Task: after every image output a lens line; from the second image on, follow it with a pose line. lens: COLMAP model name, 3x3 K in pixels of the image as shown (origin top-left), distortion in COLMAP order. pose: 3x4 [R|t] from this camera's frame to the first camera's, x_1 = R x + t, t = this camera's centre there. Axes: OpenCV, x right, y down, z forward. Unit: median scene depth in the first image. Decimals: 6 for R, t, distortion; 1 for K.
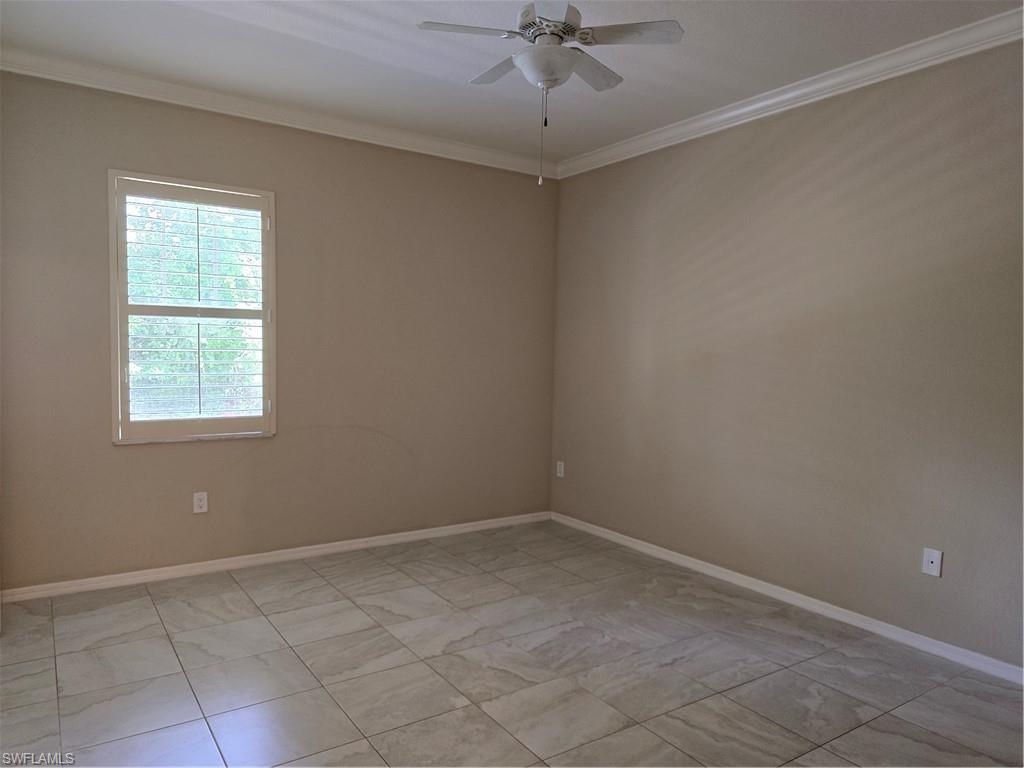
lens RADIAL K [[687.3, 0, 508.9], [0, 687.3, 390.1], [0, 0, 1]] dist [0.054535, -0.051380]
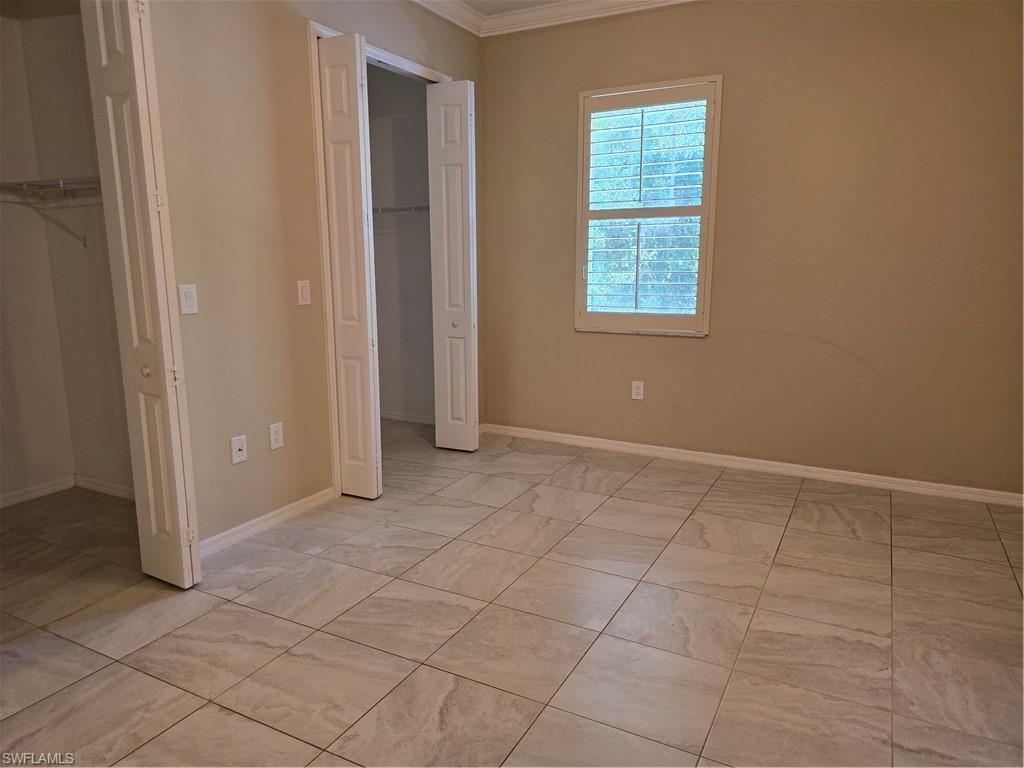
lens RADIAL K [[687.3, 0, 514.0], [0, 687.3, 375.8], [0, 0, 1]] dist [0.054535, -0.051380]
pose [[0.475686, 0.132037, -0.869649, 0.499906], [-0.040426, 0.990907, 0.128335, 0.009335], [0.878686, -0.025891, 0.476698, 0.380509]]
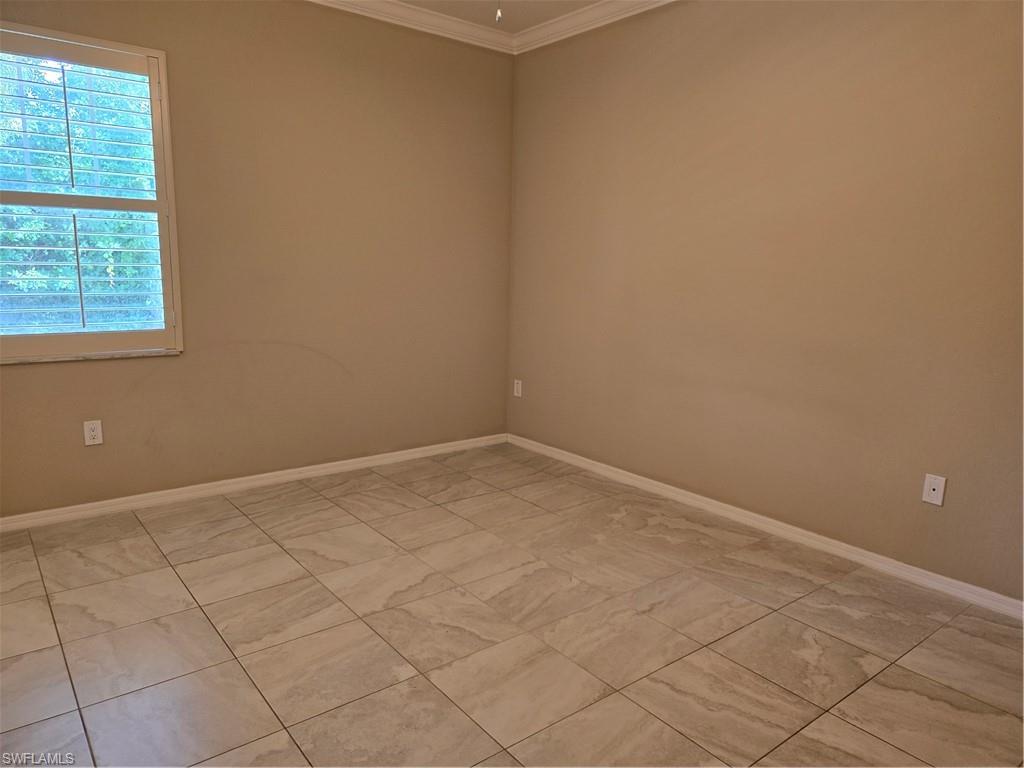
lens RADIAL K [[687.3, 0, 516.0], [0, 687.3, 376.5], [0, 0, 1]] dist [0.054535, -0.051380]
pose [[0.996758, -0.008993, 0.079951, -0.000305], [0.000655, 0.994607, 0.103711, 0.008280], [-0.080452, -0.103322, 0.991389, 0.158921]]
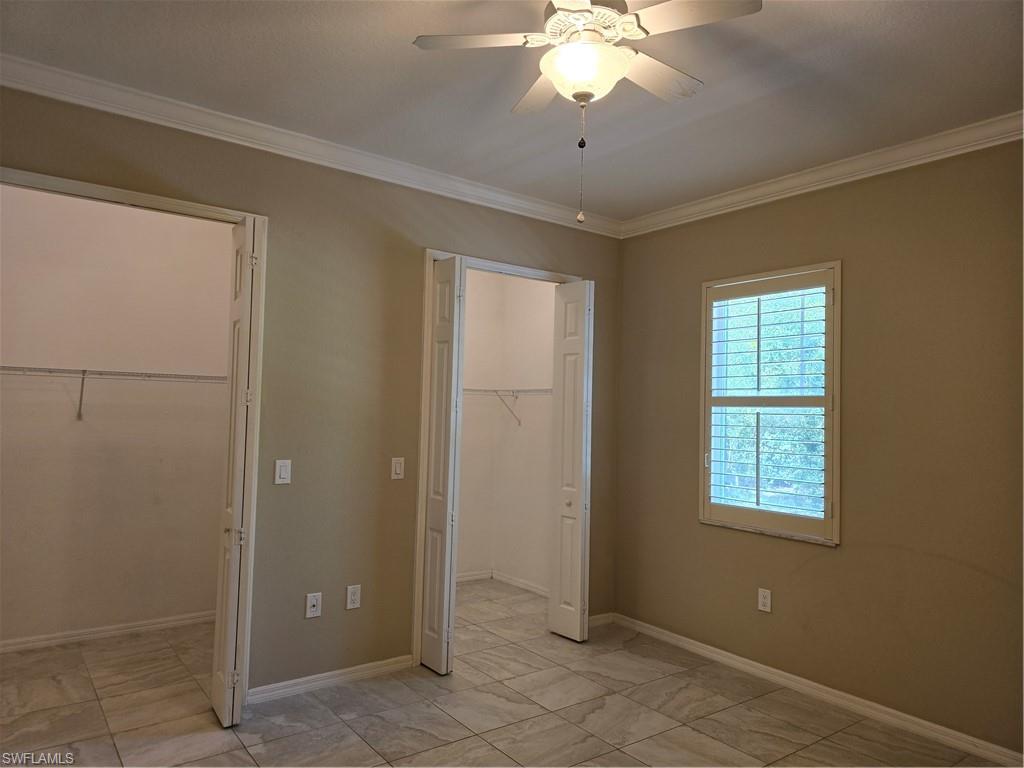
lens RADIAL K [[687.3, 0, 508.0], [0, 687.3, 370.9], [0, 0, 1]] dist [0.054535, -0.051380]
pose [[0.058761, -0.076741, -0.995318, 0.626894], [-0.085687, 0.992973, -0.081619, -0.052434], [0.994588, 0.090082, 0.051772, 0.703168]]
